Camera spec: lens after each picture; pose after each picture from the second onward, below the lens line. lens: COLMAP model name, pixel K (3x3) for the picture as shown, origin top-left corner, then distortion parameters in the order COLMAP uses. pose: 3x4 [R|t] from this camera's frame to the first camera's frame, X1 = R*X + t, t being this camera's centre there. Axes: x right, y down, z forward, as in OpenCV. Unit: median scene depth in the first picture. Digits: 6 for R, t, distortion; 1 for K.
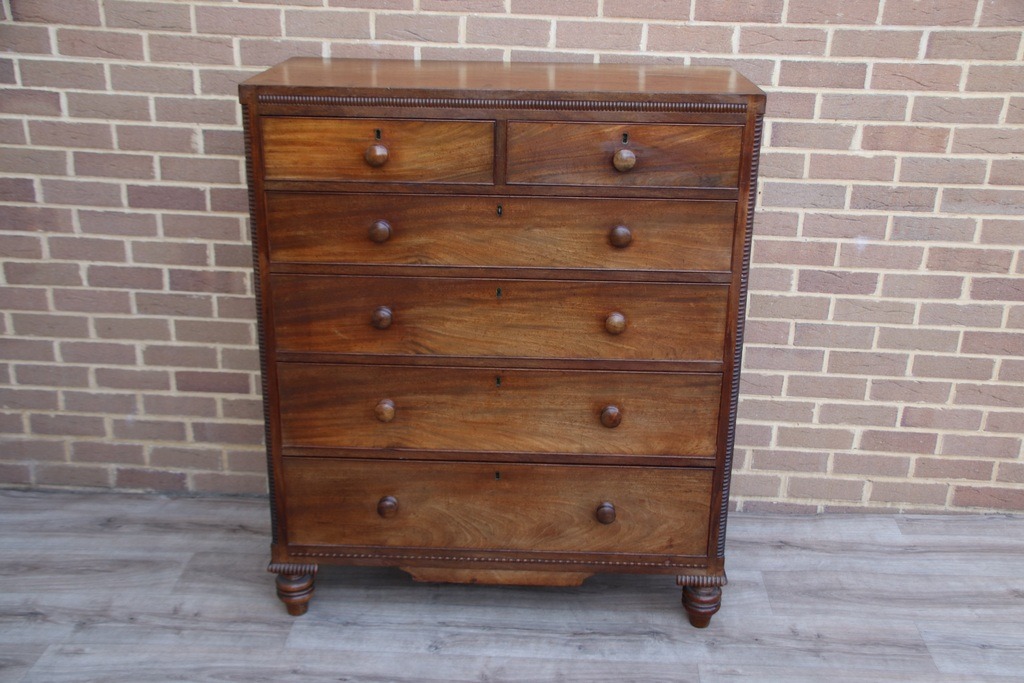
lens RADIAL K [[1104.5, 0, 515.4], [0, 1104.5, 352.9], [0, 0, 1]] dist [-0.017839, 0.253715]
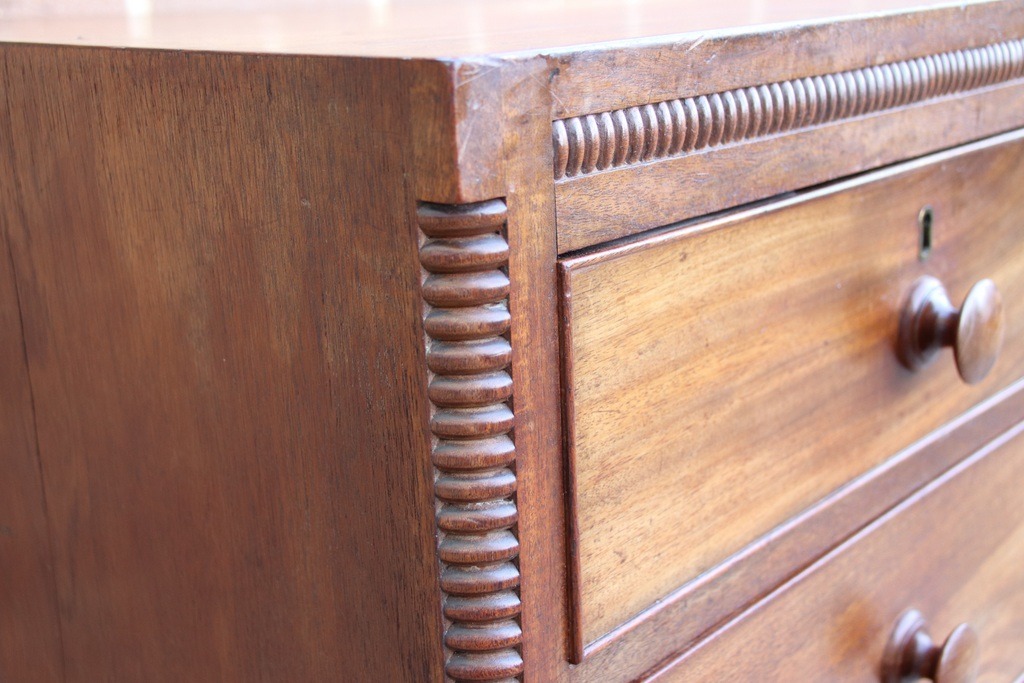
lens RADIAL K [[1358.1, 0, 512.0], [0, 1358.1, 341.5], [0, 0, 1]] dist [-0.009301, 0.373486]
pose [[0.636056, -0.241637, 0.732833, -0.312901], [0.310551, 0.949558, 0.043557, -0.182192], [-0.706392, 0.199877, 0.679013, 0.753387]]
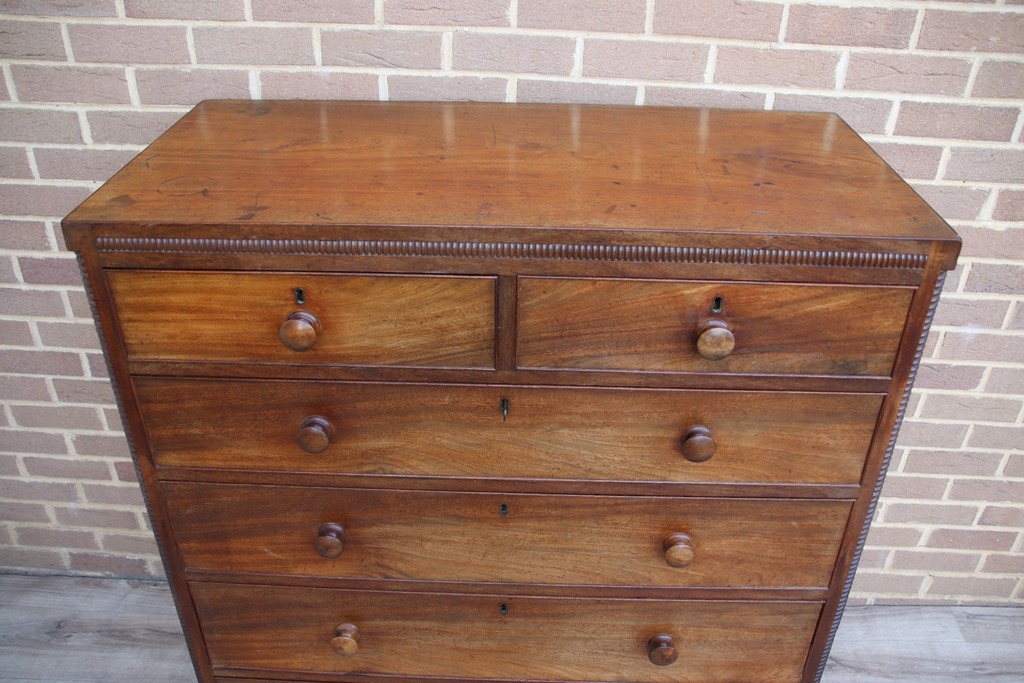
lens RADIAL K [[862.2, 0, 511.1], [0, 862.2, 349.7], [0, 0, 1]] dist [-0.145068, 0.144517]
pose [[0.999986, -0.005270, 0.000488, -0.009438], [0.005081, 0.981737, 0.190176, -0.218312], [-0.001481, -0.190171, 0.981750, 0.463608]]
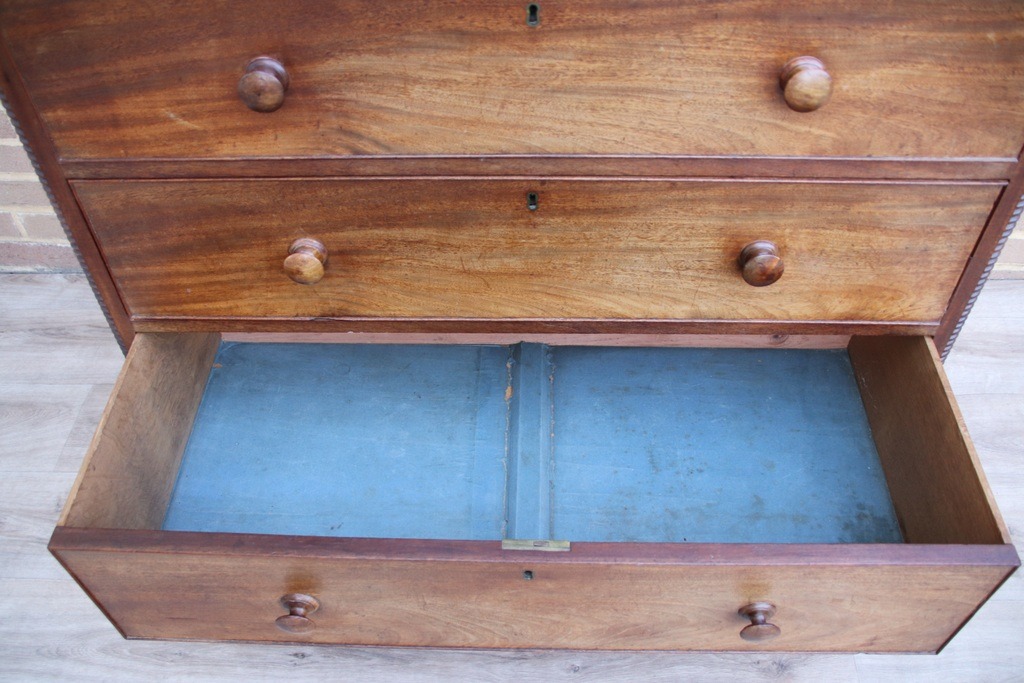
lens RADIAL K [[862.2, 0, 511.1], [0, 862.2, 349.7], [0, 0, 1]] dist [-0.145068, 0.144517]
pose [[0.999559, -0.028358, -0.008785, -0.021477], [0.029345, 0.898943, 0.437081, -0.071872], [-0.004497, -0.437146, 0.899379, 0.591404]]
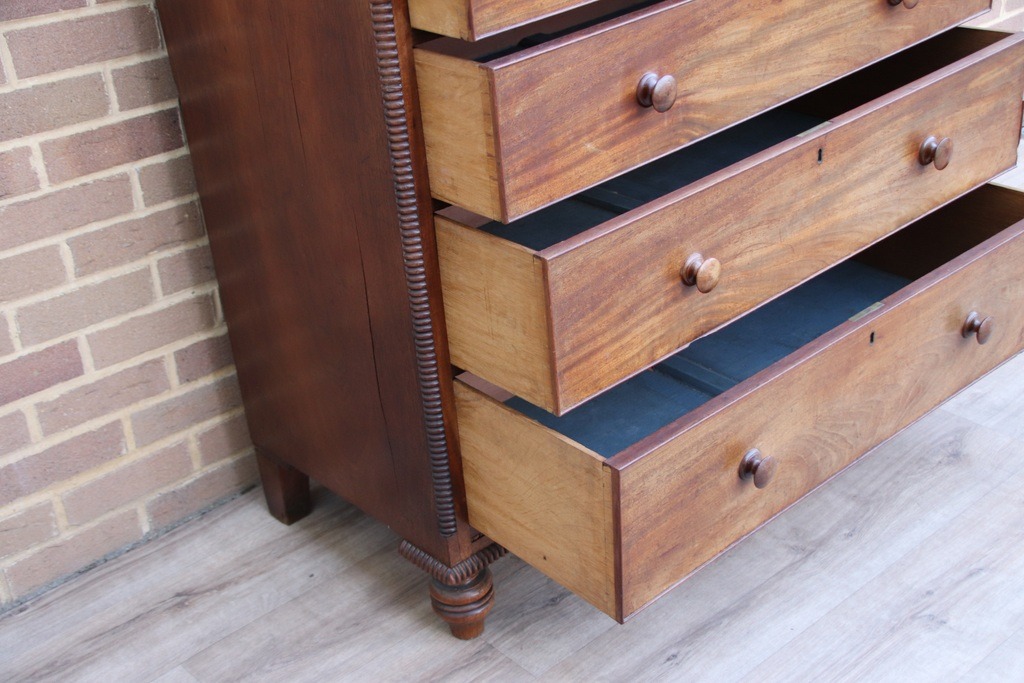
lens RADIAL K [[1346.1, 0, 512.5], [0, 1346.1, 358.9], [0, 0, 1]] dist [0.159216, 0.048022]
pose [[0.714476, -0.397406, 0.575841, -0.557594], [0.330371, 0.917122, 0.223027, -0.057998], [-0.616749, 0.030893, 0.786554, 0.413144]]
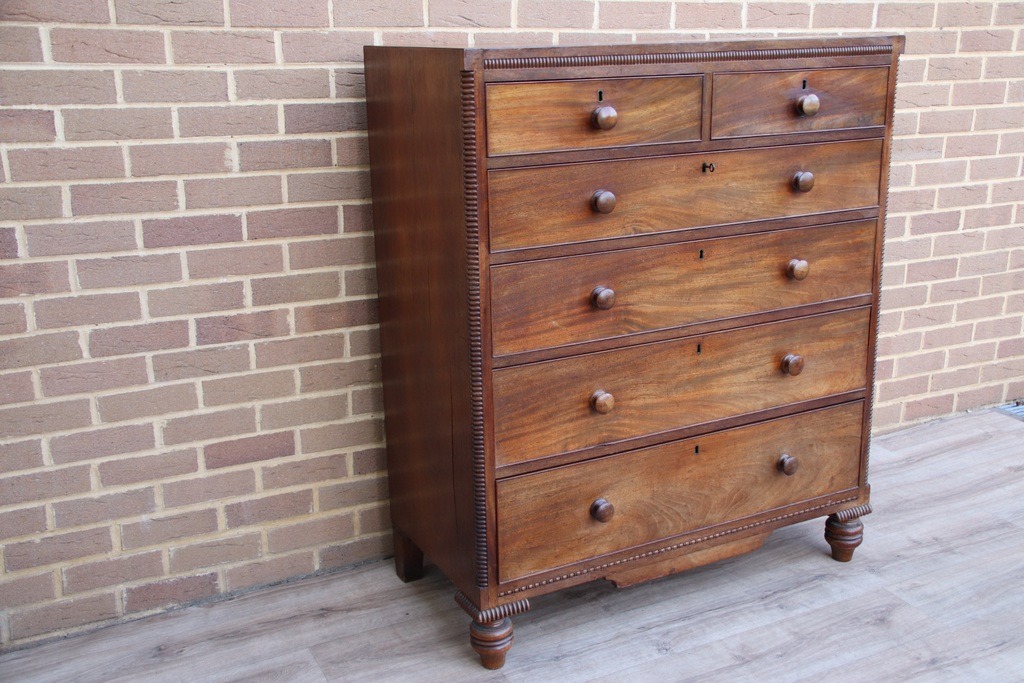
lens RADIAL K [[1089.7, 0, 516.9], [0, 1089.7, 351.3], [0, 0, 1]] dist [-0.029110, 0.225557]
pose [[0.870541, -0.167311, 0.462780, -0.550072], [0.202360, 0.978946, -0.026738, 0.019475], [-0.448563, 0.116924, 0.886070, 0.207706]]
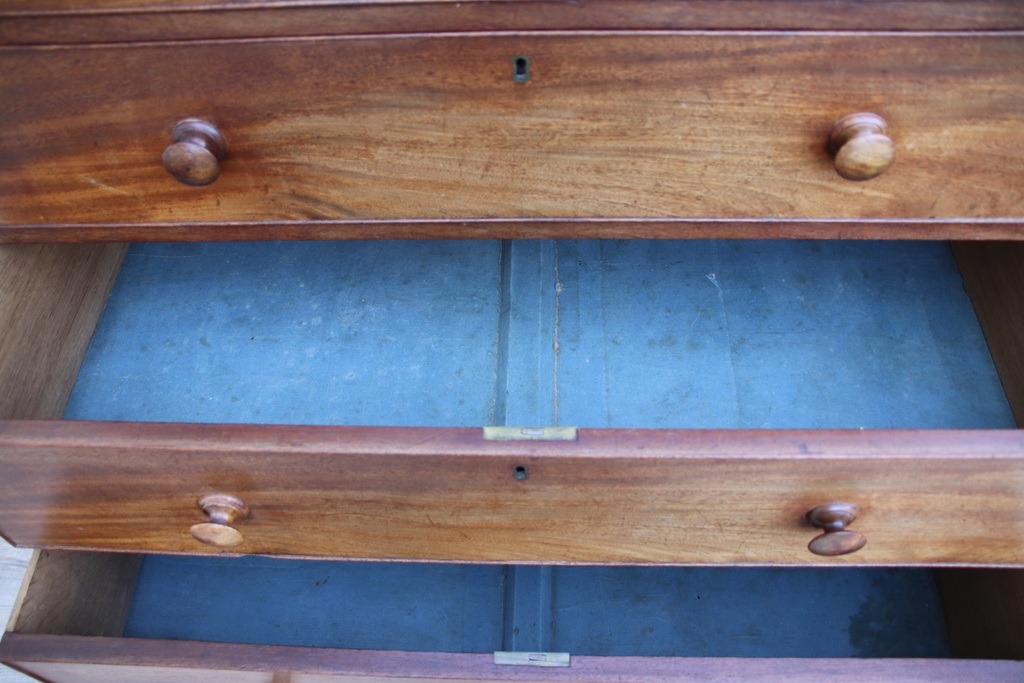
lens RADIAL K [[860.3, 0, 509.2], [0, 860.3, 344.1], [0, 0, 1]] dist [-0.148679, 0.136809]
pose [[0.998857, -0.033720, -0.033873, -0.011406], [0.046734, 0.837618, 0.544253, -0.109994], [0.010021, -0.545214, 0.838237, 0.667143]]
